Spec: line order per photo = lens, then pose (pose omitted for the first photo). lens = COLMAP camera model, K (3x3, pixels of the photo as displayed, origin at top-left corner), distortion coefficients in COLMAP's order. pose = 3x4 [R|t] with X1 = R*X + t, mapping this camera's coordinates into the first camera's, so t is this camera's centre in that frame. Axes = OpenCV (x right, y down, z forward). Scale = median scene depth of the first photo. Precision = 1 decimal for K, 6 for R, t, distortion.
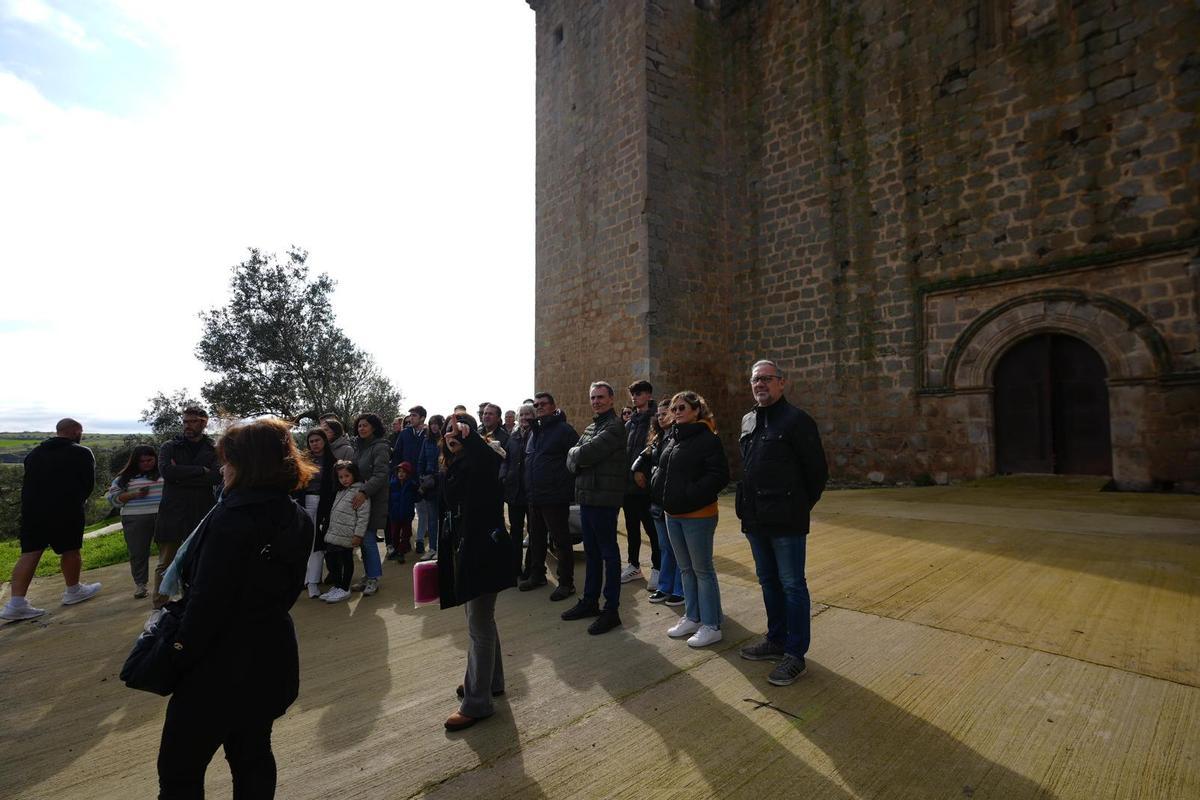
lens RADIAL K [[578.2, 0, 590.5], [0, 578.2, 404.1], [0, 0, 1]] dist [-0.006734, 0.008262]
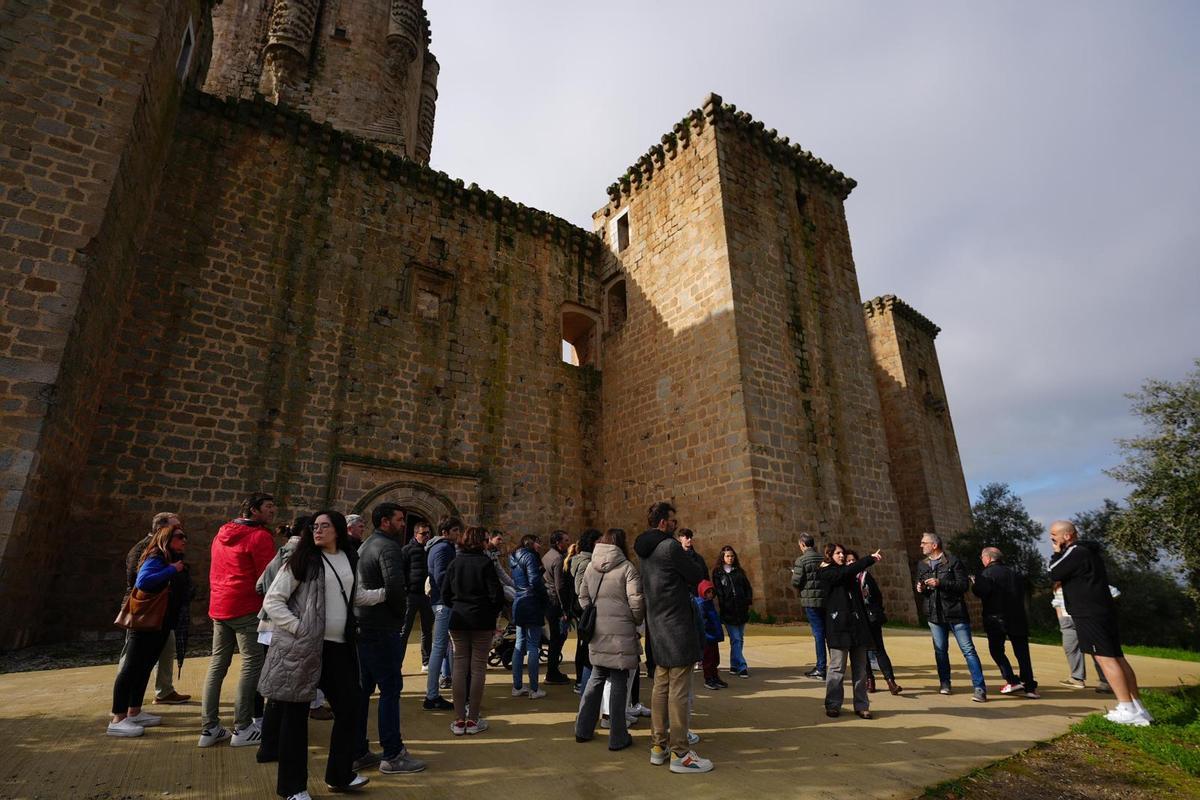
lens RADIAL K [[578.2, 0, 587.7], [0, 578.2, 403.2], [0, 0, 1]] dist [-0.006734, 0.008262]
pose [[0.106993, 0.321897, 0.940710, -0.493318], [-0.052786, 0.946645, -0.317924, 0.048563], [-0.992858, -0.015641, 0.118276, 0.301191]]
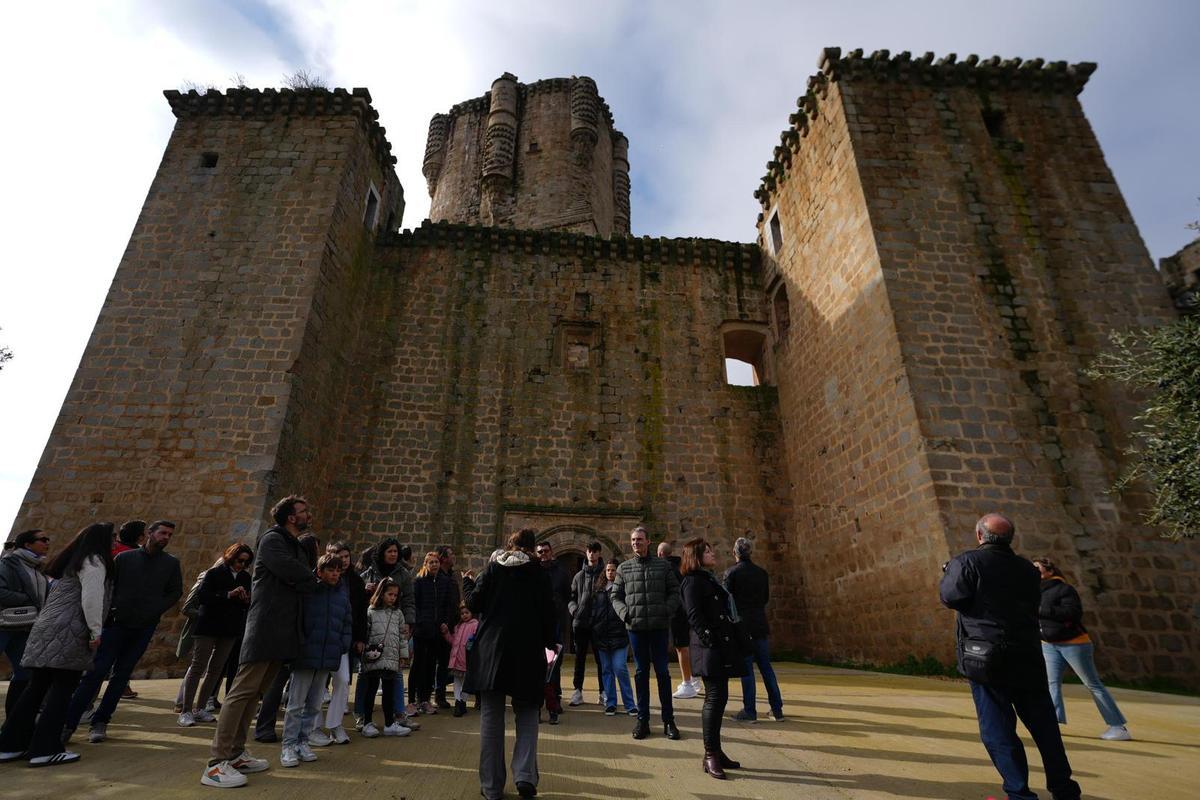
lens RADIAL K [[578.2, 0, 586.4], [0, 578.2, 404.1], [0, 0, 1]] dist [-0.006734, 0.008262]
pose [[0.588387, 0.332480, 0.737060, -0.342473], [-0.066755, 0.928412, -0.365507, 0.051539], [-0.805819, 0.165857, 0.568460, 0.037293]]
